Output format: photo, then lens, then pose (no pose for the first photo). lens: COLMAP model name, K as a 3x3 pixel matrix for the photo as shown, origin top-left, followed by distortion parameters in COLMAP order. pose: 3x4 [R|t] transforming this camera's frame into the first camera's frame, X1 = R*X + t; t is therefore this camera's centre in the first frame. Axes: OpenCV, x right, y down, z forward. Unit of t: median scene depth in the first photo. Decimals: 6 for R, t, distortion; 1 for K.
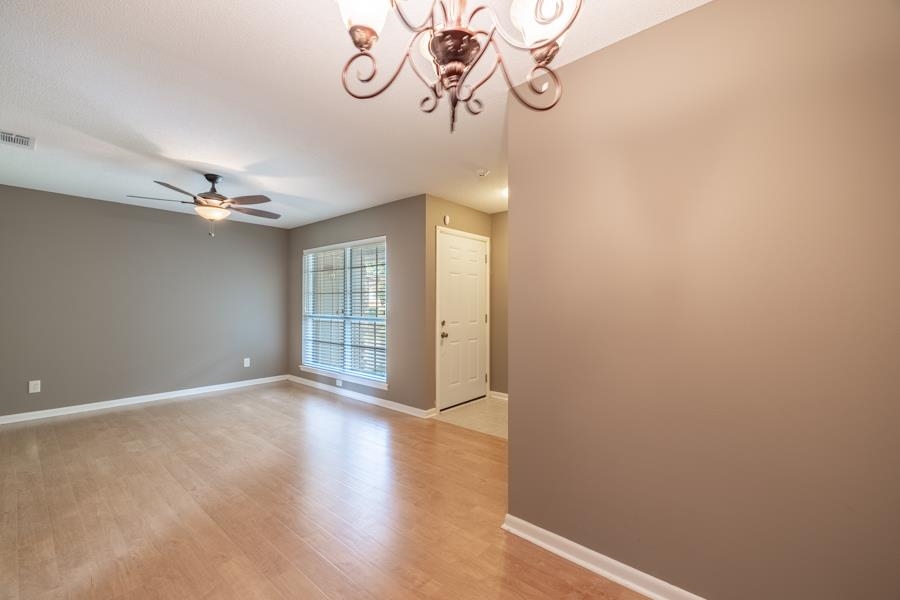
lens RADIAL K [[376.0, 0, 450.0], [0, 376.0, 295.7], [0, 0, 1]] dist [-0.002854, -0.001204]
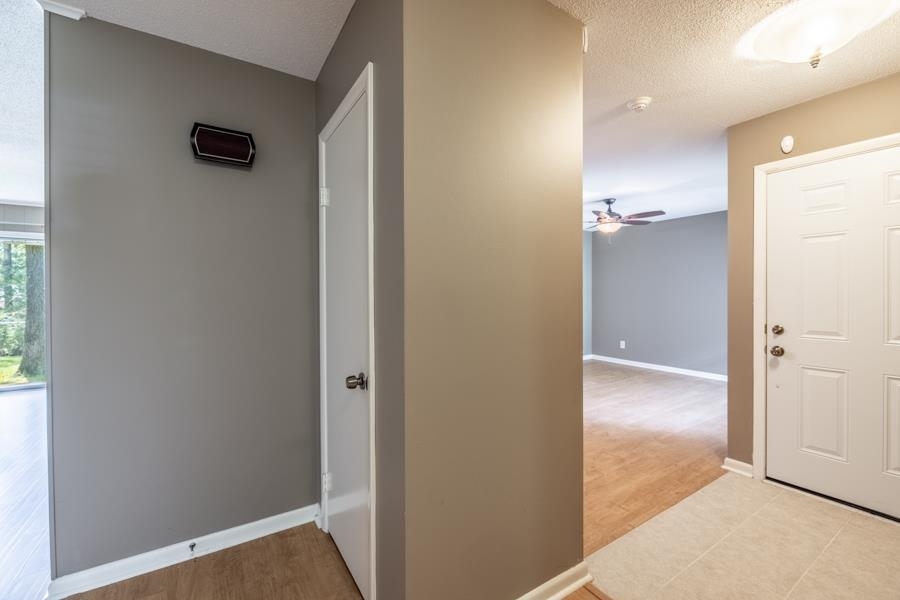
lens RADIAL K [[376.0, 0, 453.3], [0, 376.0, 300.6], [0, 0, 1]] dist [-0.002854, -0.001204]
pose [[-0.271431, 0.013520, -0.962363, 0.780035], [0.022709, 0.999713, 0.007640, 0.013983], [0.962190, -0.019780, -0.271660, 0.798052]]
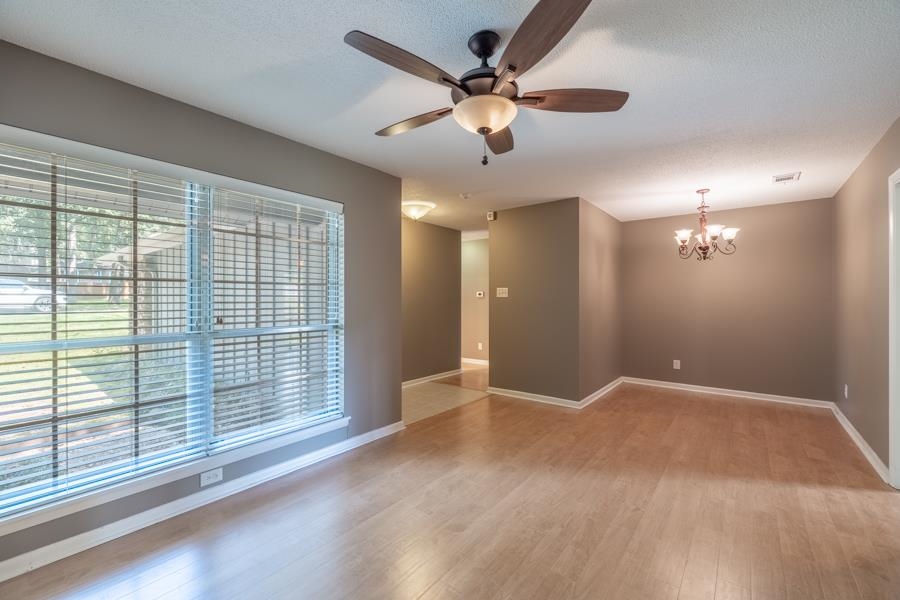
lens RADIAL K [[376.0, 0, 449.4], [0, 376.0, 303.4], [0, 0, 1]] dist [-0.002854, -0.001204]
pose [[-0.043025, -0.004996, 0.999061, -1.071444], [-0.015314, 0.999873, 0.004341, 0.017877], [-0.998957, -0.015112, -0.043096, 1.027790]]
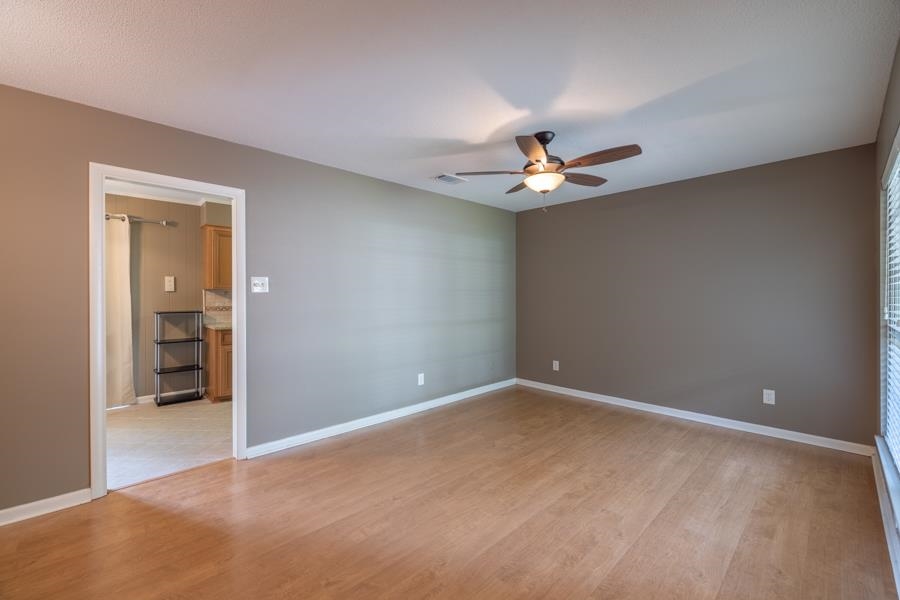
lens RADIAL K [[376.0, 0, 450.6], [0, 376.0, 297.4], [0, 0, 1]] dist [-0.002854, -0.001204]
pose [[-0.090617, 0.004577, -0.995875, 0.158135], [0.018663, 0.999822, 0.002897, 0.011212], [0.995711, -0.018323, -0.090686, 0.844140]]
